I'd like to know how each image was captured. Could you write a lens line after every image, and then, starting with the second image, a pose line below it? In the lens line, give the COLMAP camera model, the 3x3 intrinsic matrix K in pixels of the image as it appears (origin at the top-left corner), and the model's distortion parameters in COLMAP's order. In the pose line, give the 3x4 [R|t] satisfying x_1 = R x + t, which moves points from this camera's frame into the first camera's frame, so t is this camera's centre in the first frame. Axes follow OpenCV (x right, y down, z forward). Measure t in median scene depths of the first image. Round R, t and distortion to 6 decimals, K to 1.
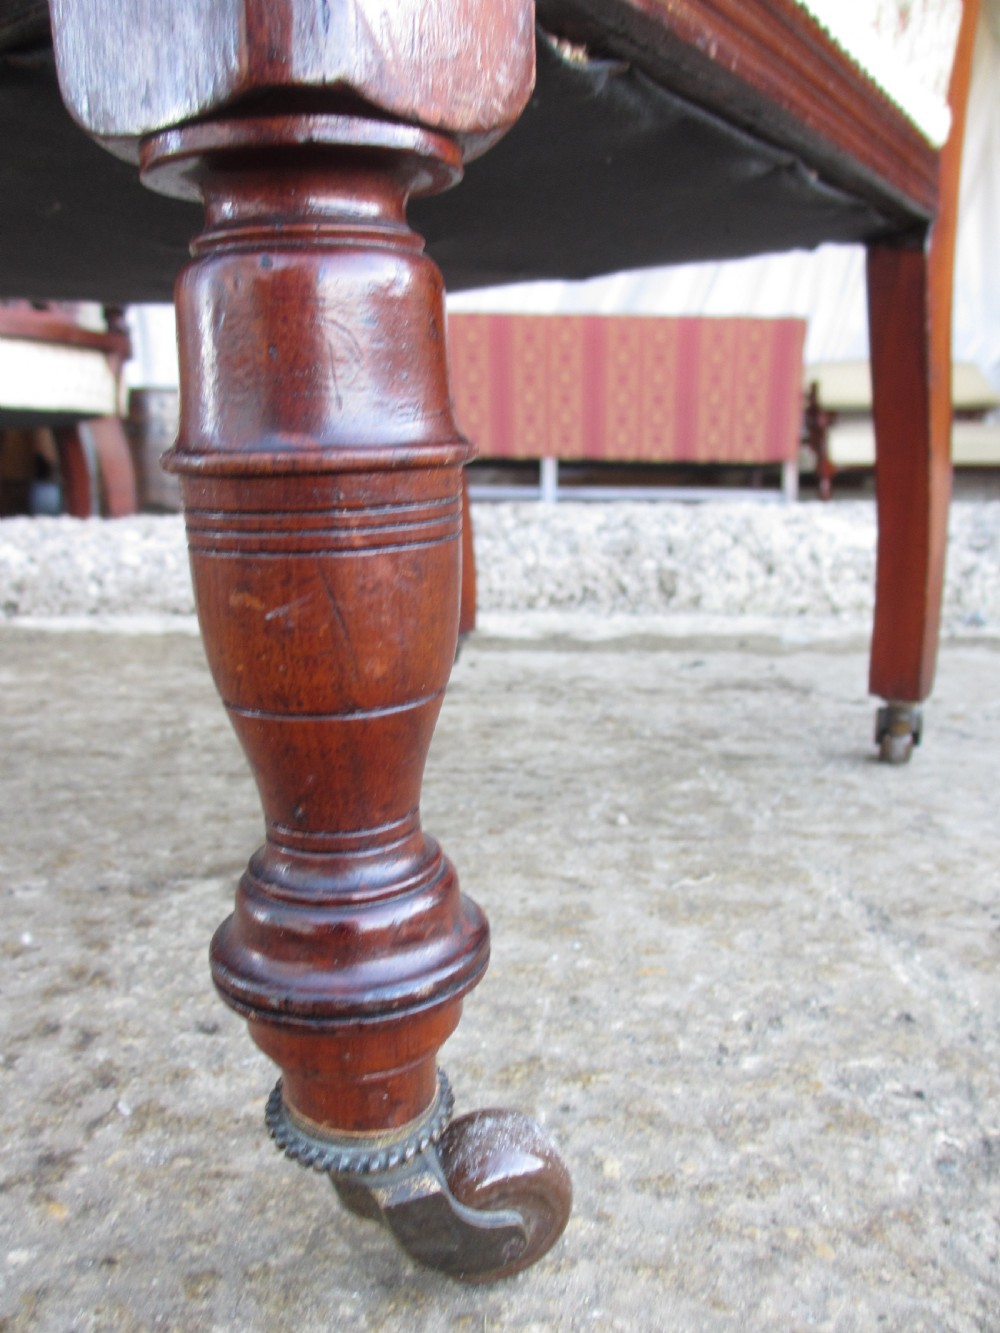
lens RADIAL K [[1112.0, 0, 494.1], [0, 1112.0, 662.7], [0, 0, 1]] dist [-0.064424, 0.029094]
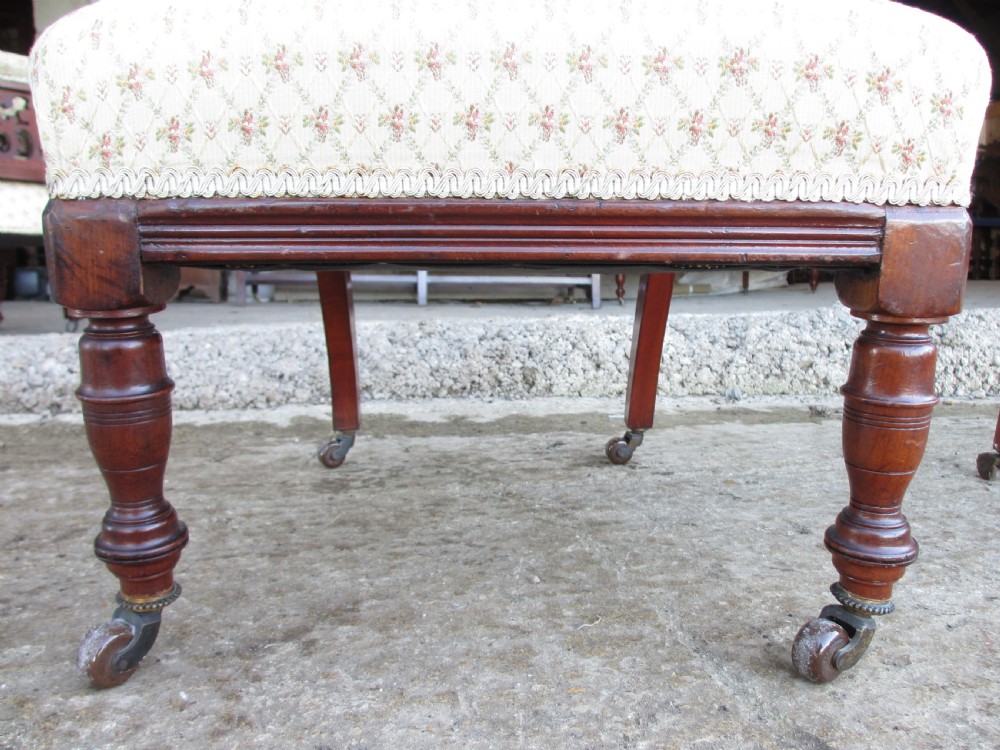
lens RADIAL K [[834.2, 0, 495.3], [0, 834.2, 381.6], [0, 0, 1]] dist [-0.064424, 0.029094]
pose [[0.989195, -0.024912, 0.144474, -0.106818], [0.026769, 0.999582, -0.010926, -0.128479], [-0.144142, 0.014675, 0.989448, -0.172806]]
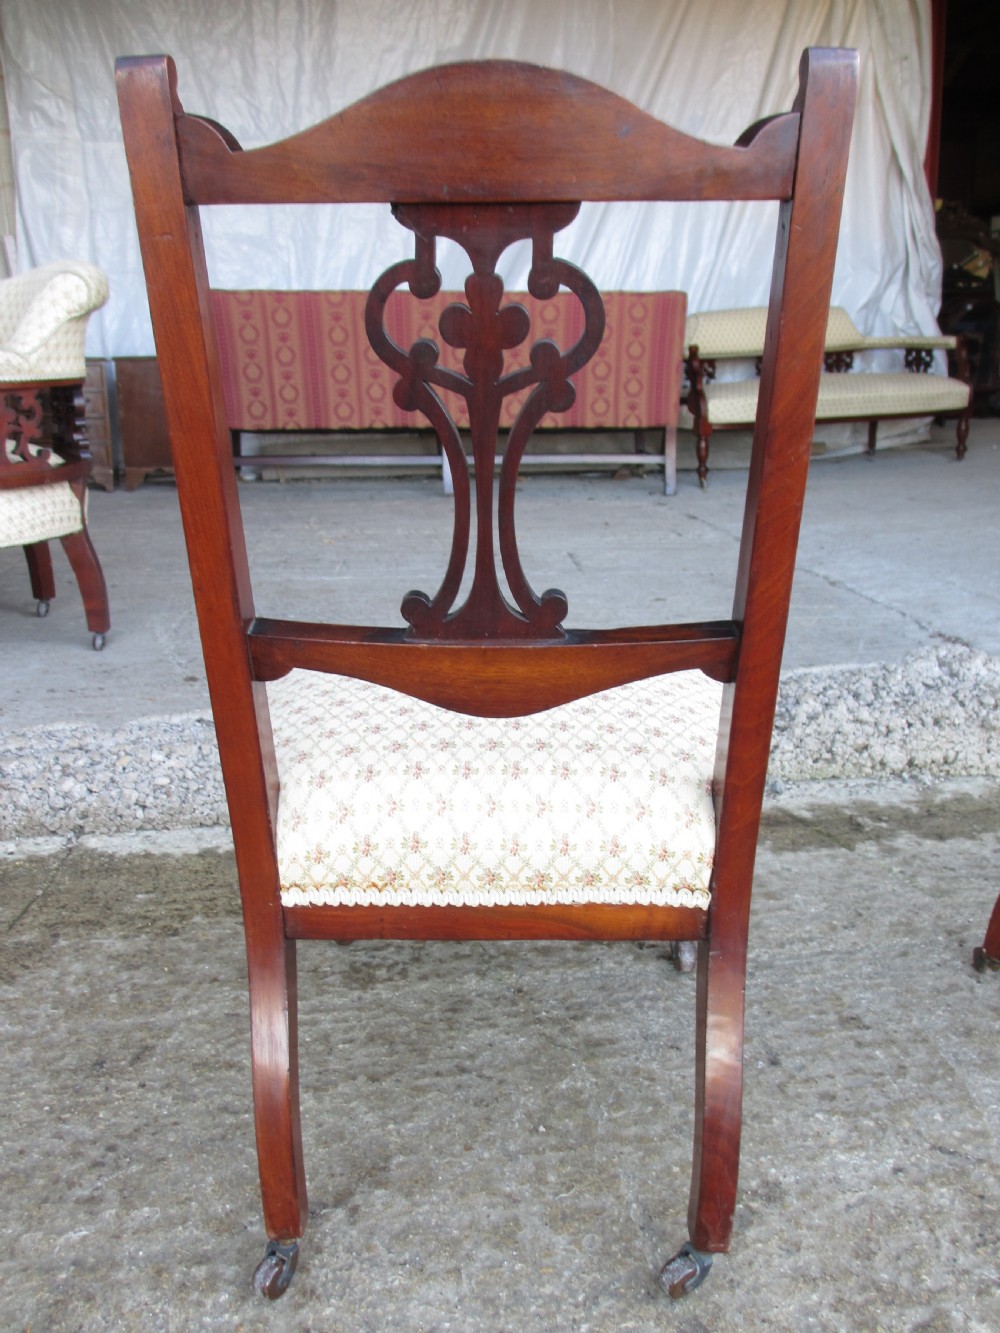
lens RADIAL K [[1112.0, 0, 492.6], [0, 1112.0, 670.4], [0, 0, 1]] dist [-0.064424, 0.029094]
pose [[0.995410, -0.042782, 0.085604, -0.083670], [0.030068, 0.989025, 0.144654, -0.936312], [-0.090854, -0.141416, 0.985772, -0.788741]]
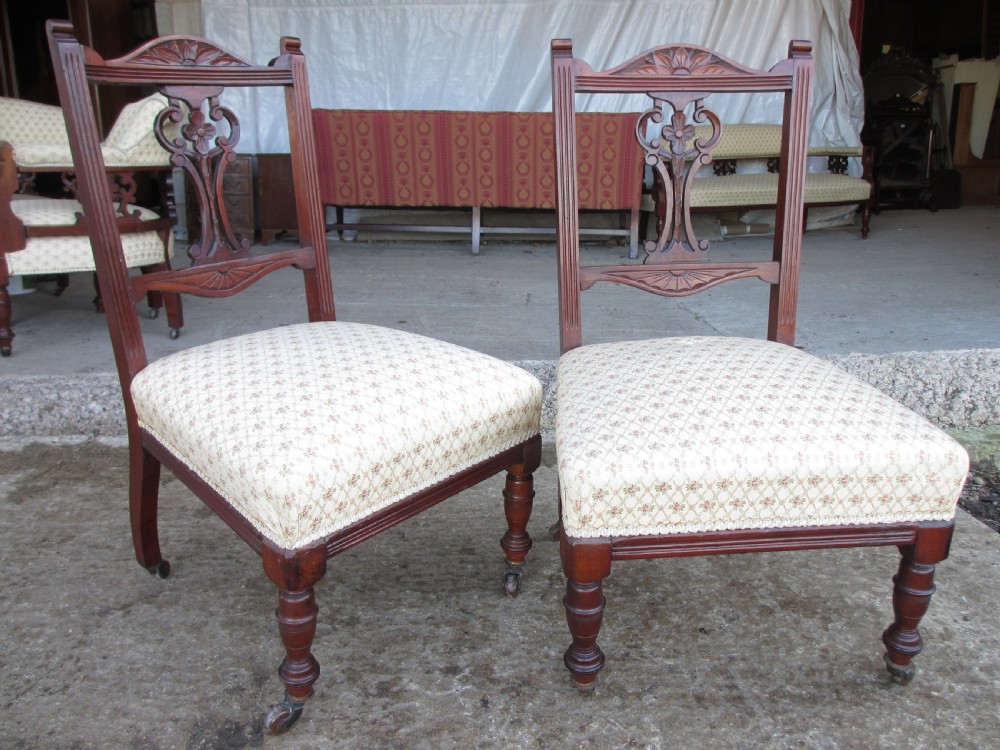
lens RADIAL K [[834.2, 0, 504.6], [0, 834.2, 382.3], [0, 0, 1]] dist [-0.064424, 0.029094]
pose [[0.999803, 0.000486, -0.019828, 0.971031], [0.002089, 0.991561, 0.129627, -0.819260], [0.019723, -0.129643, 0.991365, -1.458147]]
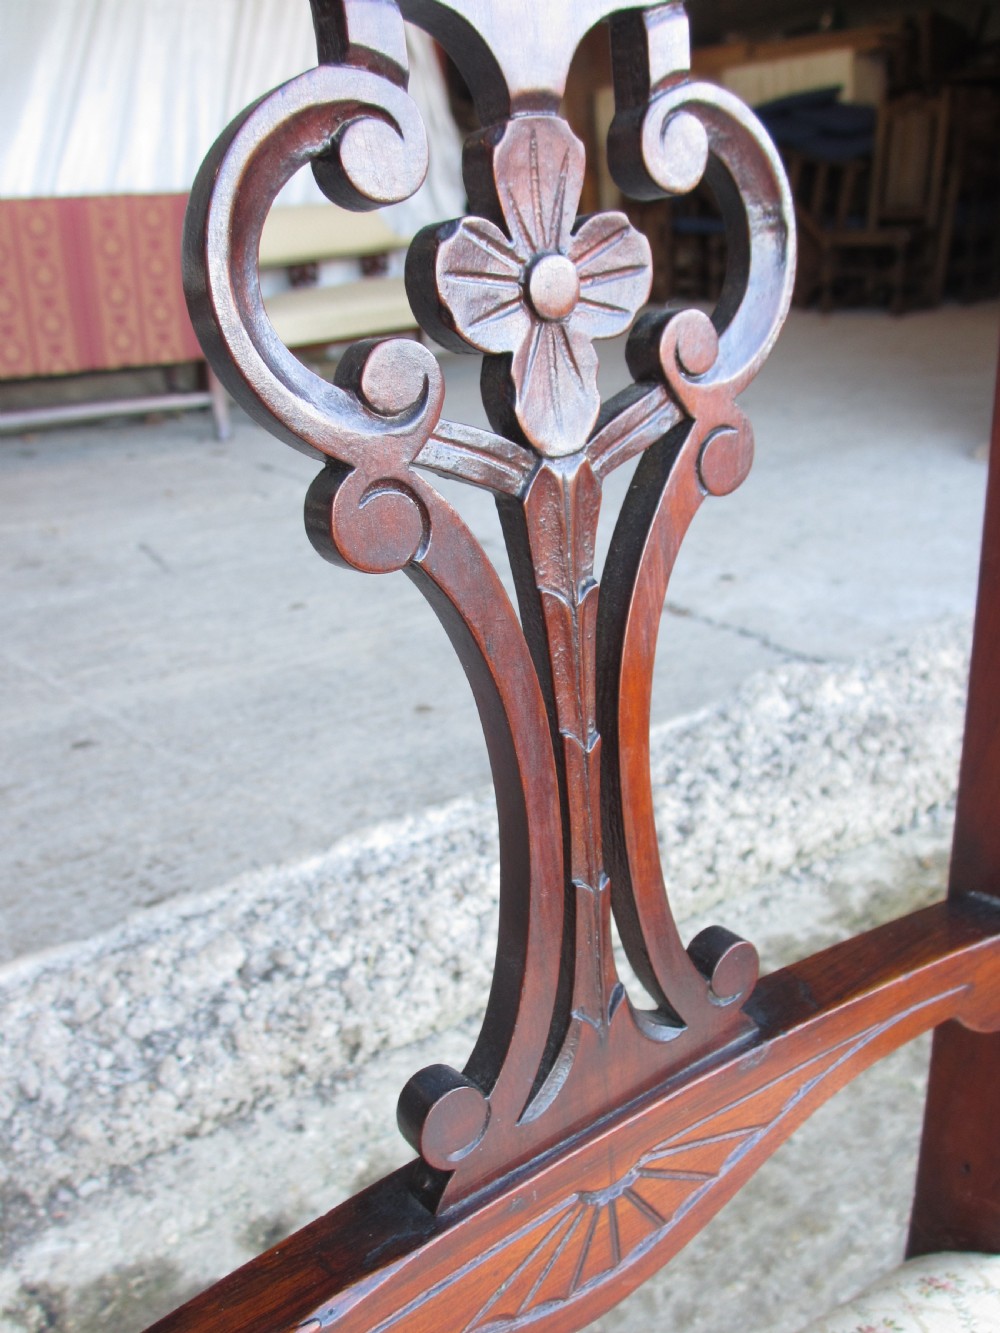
lens RADIAL K [[1112.0, 0, 490.1], [0, 1112.0, 674.5], [0, 0, 1]] dist [-0.064424, 0.029094]
pose [[0.852638, -0.230967, 0.468681, -0.168380], [0.117614, 0.958814, 0.258539, -1.219981], [-0.509092, -0.165317, 0.844687, 0.740052]]
